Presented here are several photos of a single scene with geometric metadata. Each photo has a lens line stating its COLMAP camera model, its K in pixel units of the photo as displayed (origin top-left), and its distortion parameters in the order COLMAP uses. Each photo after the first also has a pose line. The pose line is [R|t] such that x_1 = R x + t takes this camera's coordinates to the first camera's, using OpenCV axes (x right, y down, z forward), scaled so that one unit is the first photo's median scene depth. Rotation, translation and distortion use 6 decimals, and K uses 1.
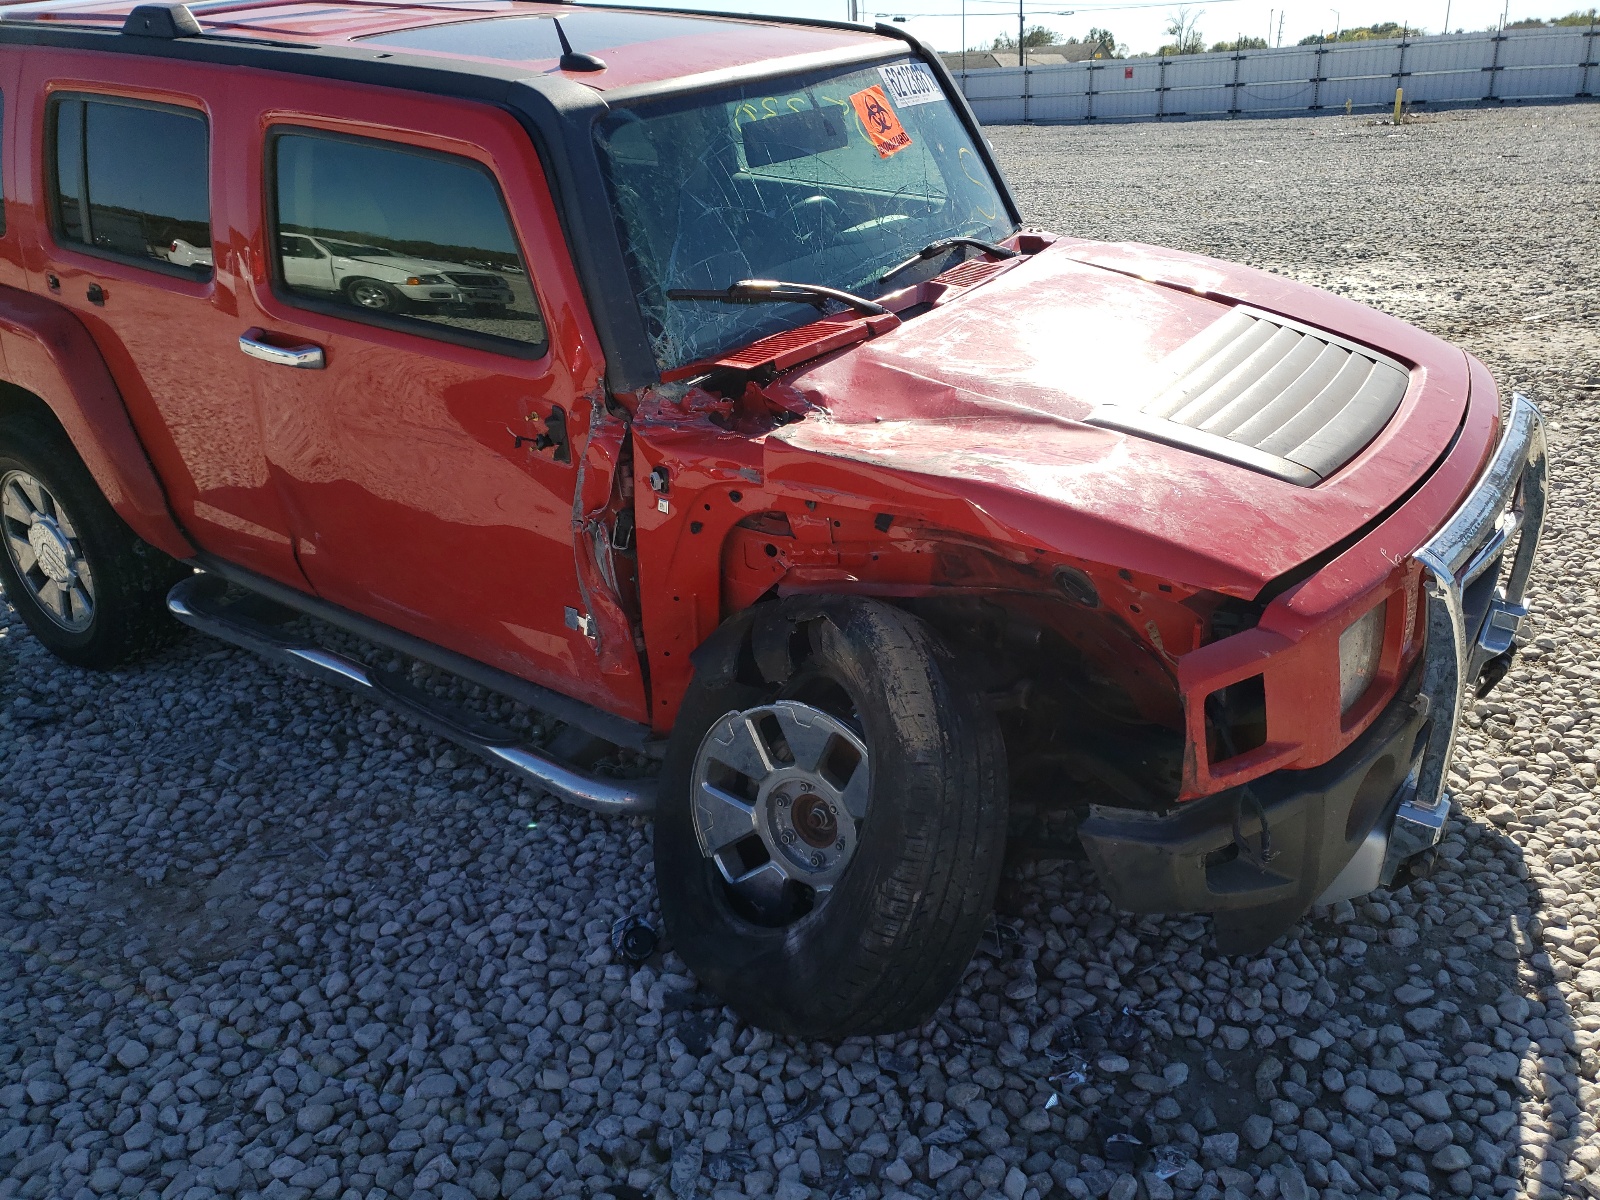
lens RADIAL K [[1239.1, 0, 800.0], [0, 1239.1, 600.0], [0, 0, 1]] dist [-0.057285, 0.120741]
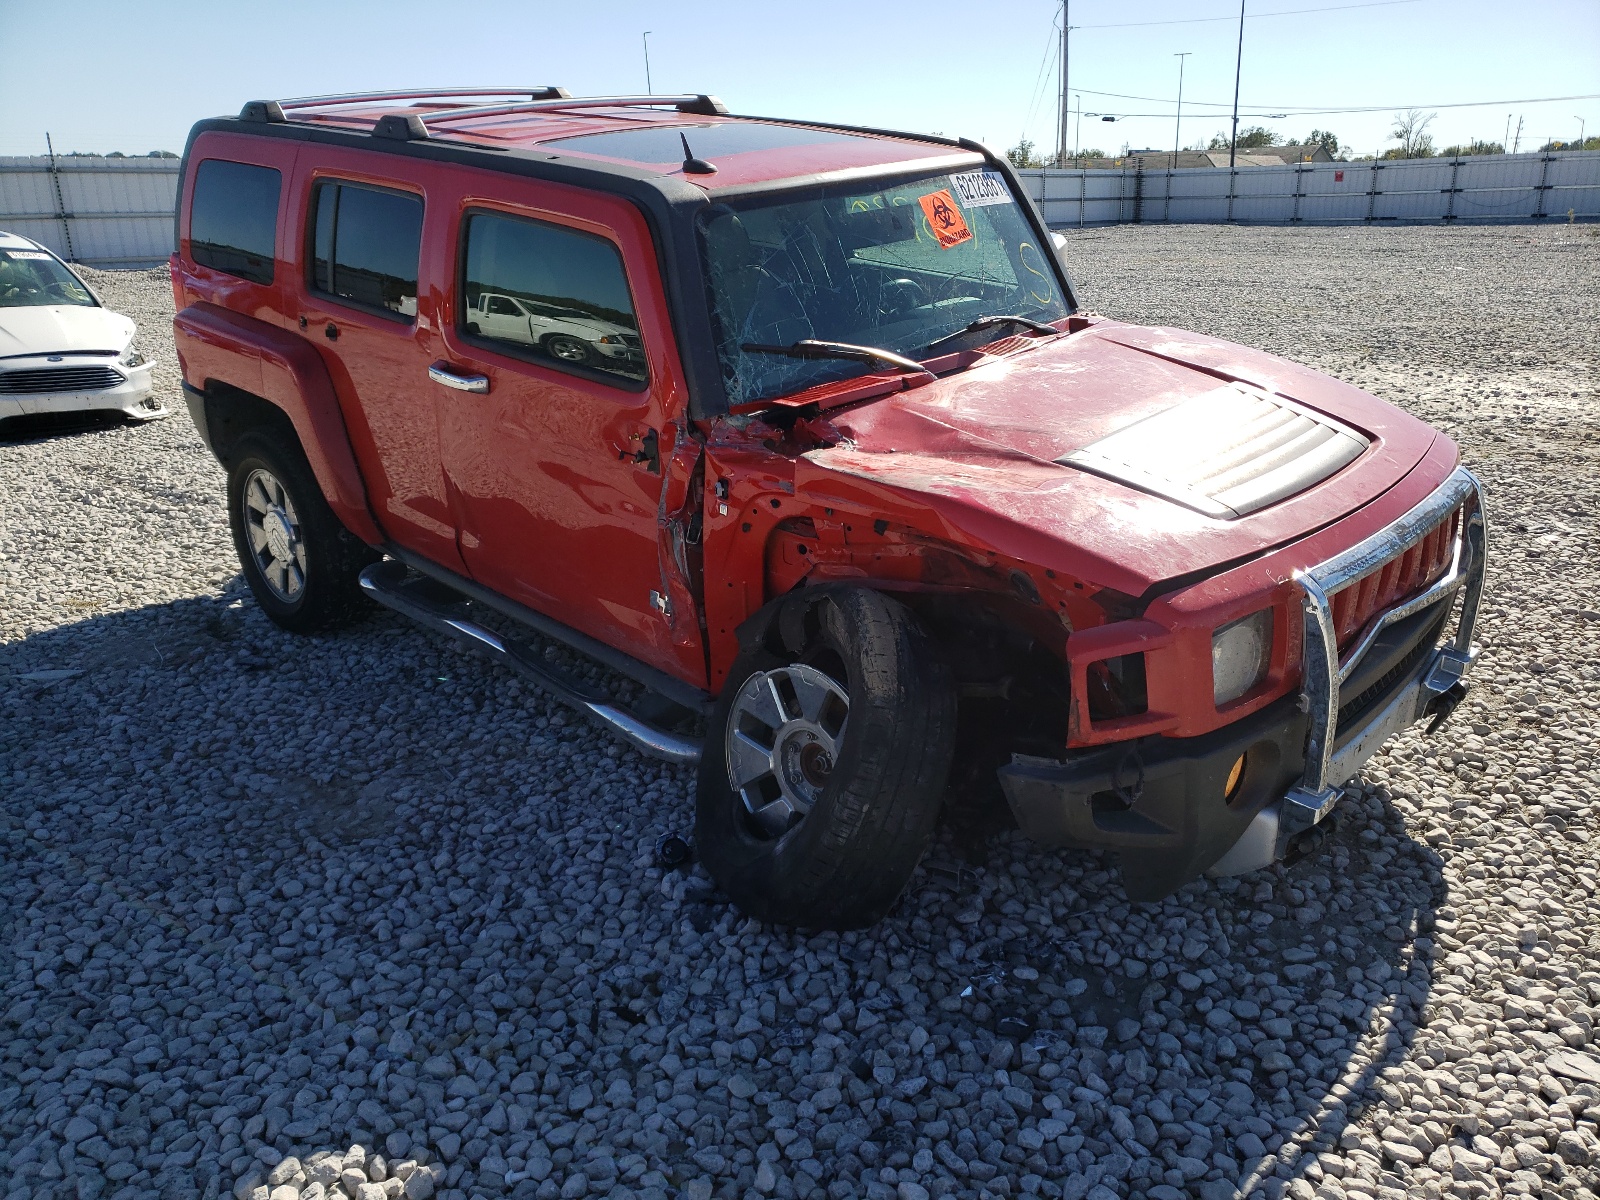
lens RADIAL K [[1208.4, 0, 800.0], [0, 1208.4, 600.0], [0, 0, 1]] dist [-0.005072, 0.032973]
pose [[0.987048, 0.076780, -0.140859, 0.145634], [-0.084991, 0.994959, -0.053225, 0.074305], [0.136062, 0.064508, 0.988598, -0.211824]]
